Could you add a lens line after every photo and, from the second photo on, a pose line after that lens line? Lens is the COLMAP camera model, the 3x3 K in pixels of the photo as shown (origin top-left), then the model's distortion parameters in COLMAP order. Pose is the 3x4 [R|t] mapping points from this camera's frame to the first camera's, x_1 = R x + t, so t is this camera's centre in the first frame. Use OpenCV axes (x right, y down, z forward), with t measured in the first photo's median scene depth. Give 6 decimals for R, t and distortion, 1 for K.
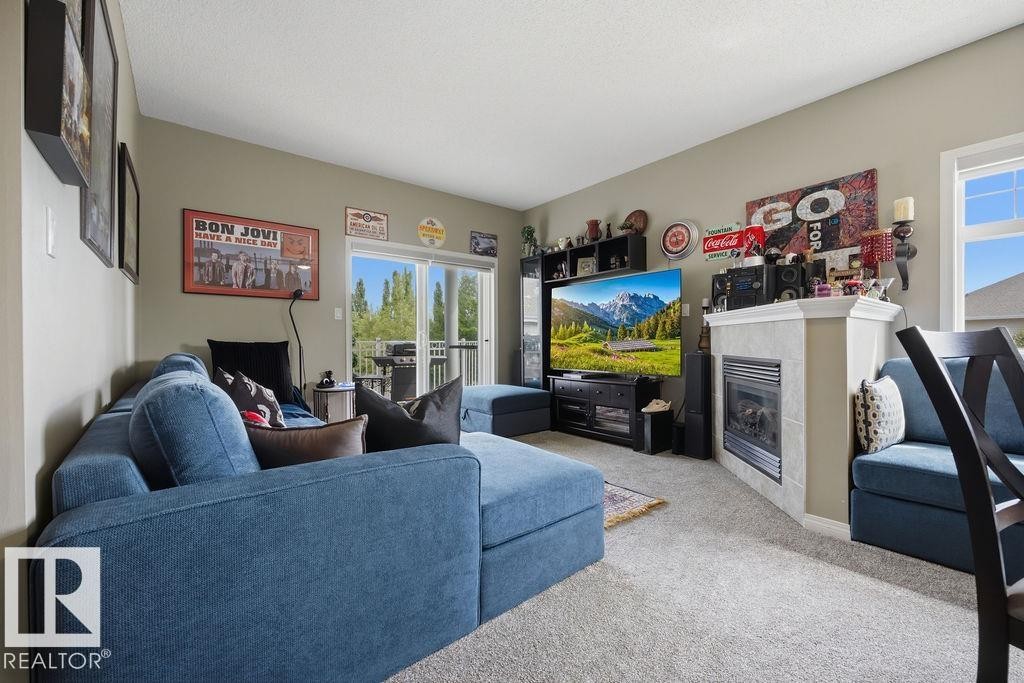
lens RADIAL K [[429.6, 0, 514.7], [0, 429.6, 342.7], [0, 0, 1]] dist [-0.008069, 0.002050]
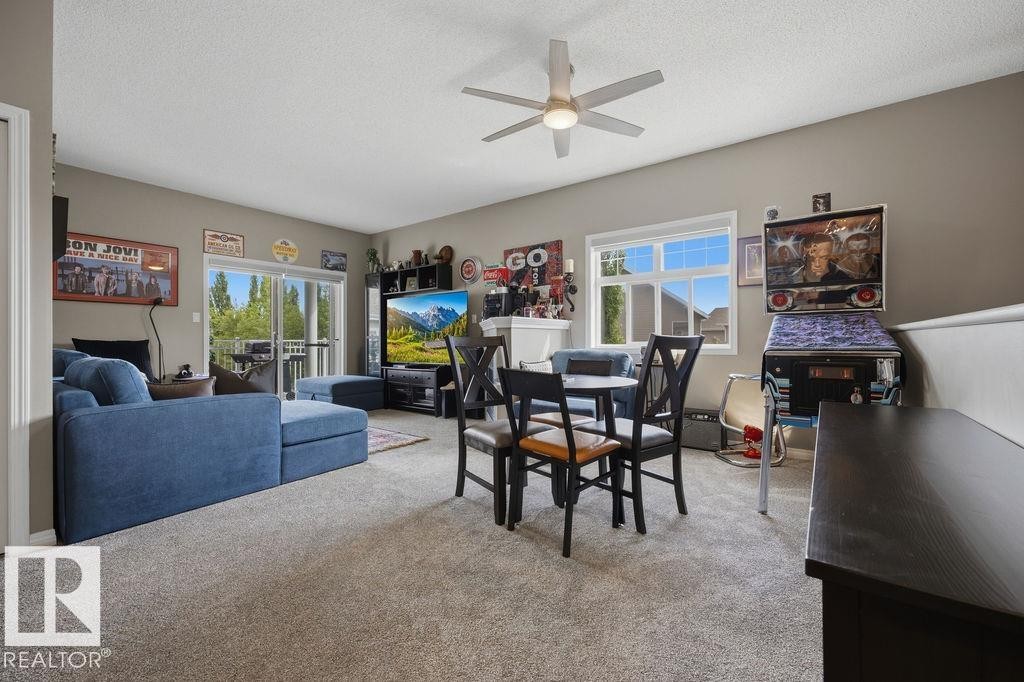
lens RADIAL K [[429.6, 0, 519.4], [0, 429.6, 338.8], [0, 0, 1]] dist [-0.008069, 0.002050]
pose [[0.965869, 0.003078, 0.259013, 0.170814], [-0.000854, 0.999962, -0.008701, 0.002811], [-0.259030, 0.008183, 0.965835, -0.436883]]
